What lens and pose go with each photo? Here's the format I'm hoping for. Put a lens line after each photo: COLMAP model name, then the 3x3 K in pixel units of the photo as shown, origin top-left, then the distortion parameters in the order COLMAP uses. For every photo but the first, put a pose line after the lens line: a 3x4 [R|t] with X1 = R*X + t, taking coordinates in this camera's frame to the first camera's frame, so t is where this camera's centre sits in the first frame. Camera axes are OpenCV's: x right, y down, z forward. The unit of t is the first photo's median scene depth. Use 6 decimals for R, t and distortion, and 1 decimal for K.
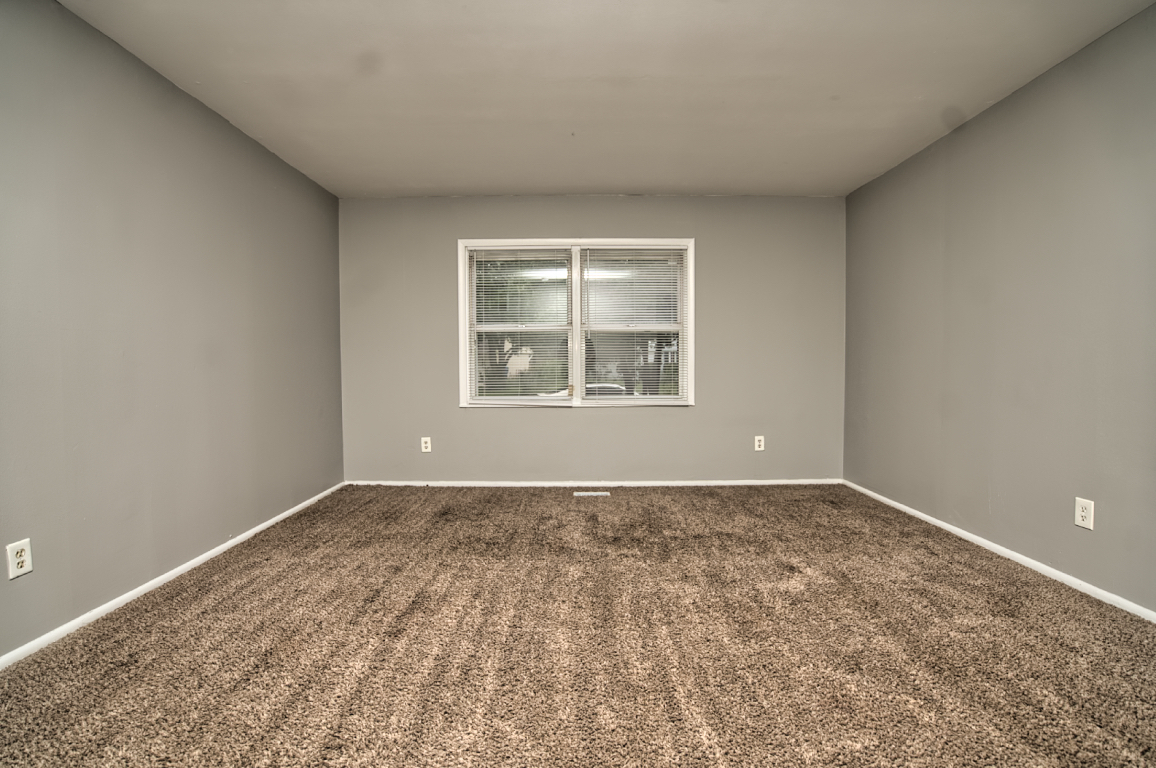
lens RADIAL K [[533.0, 0, 578.0], [0, 533.0, 384.0], [0, 0, 1]] dist [-0.065739, 0.024358]
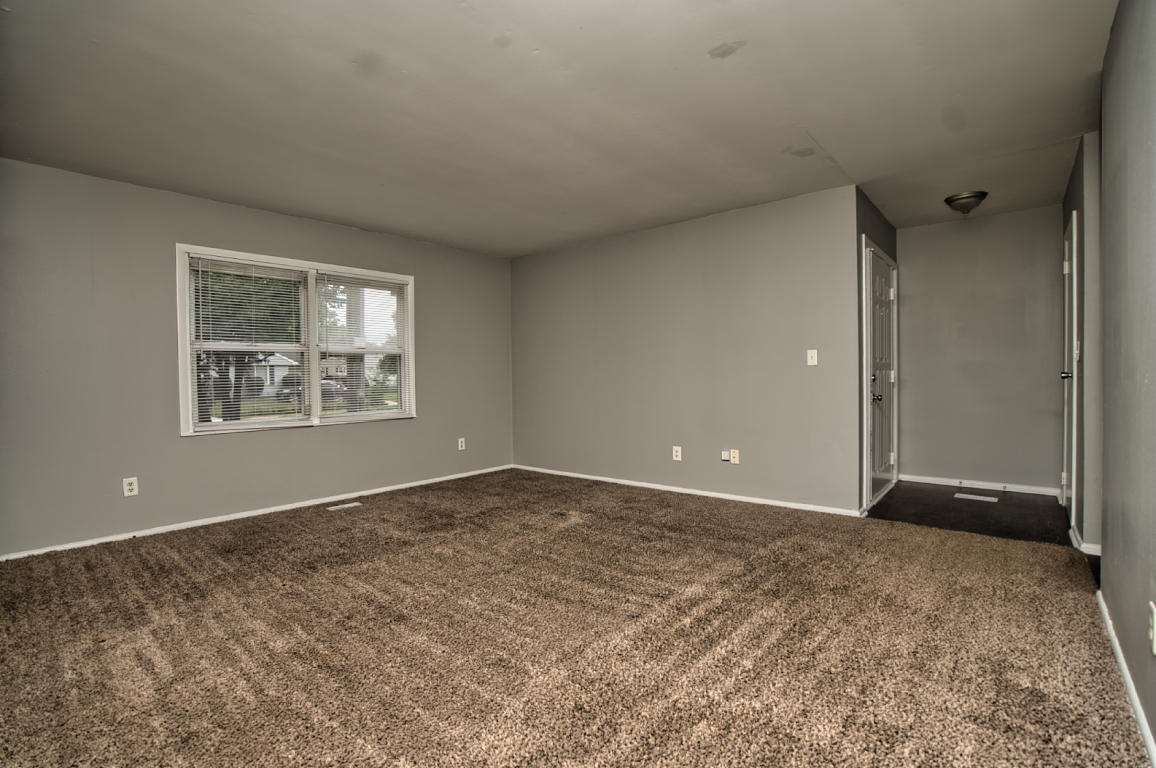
lens RADIAL K [[533.0, 0, 578.0], [0, 533.0, 384.0], [0, 0, 1]] dist [-0.065739, 0.024358]
pose [[0.646559, -0.018656, 0.762636, -0.552953], [0.038494, 0.999225, -0.008191, -0.012462], [-0.761892, 0.034653, 0.646777, -0.045560]]
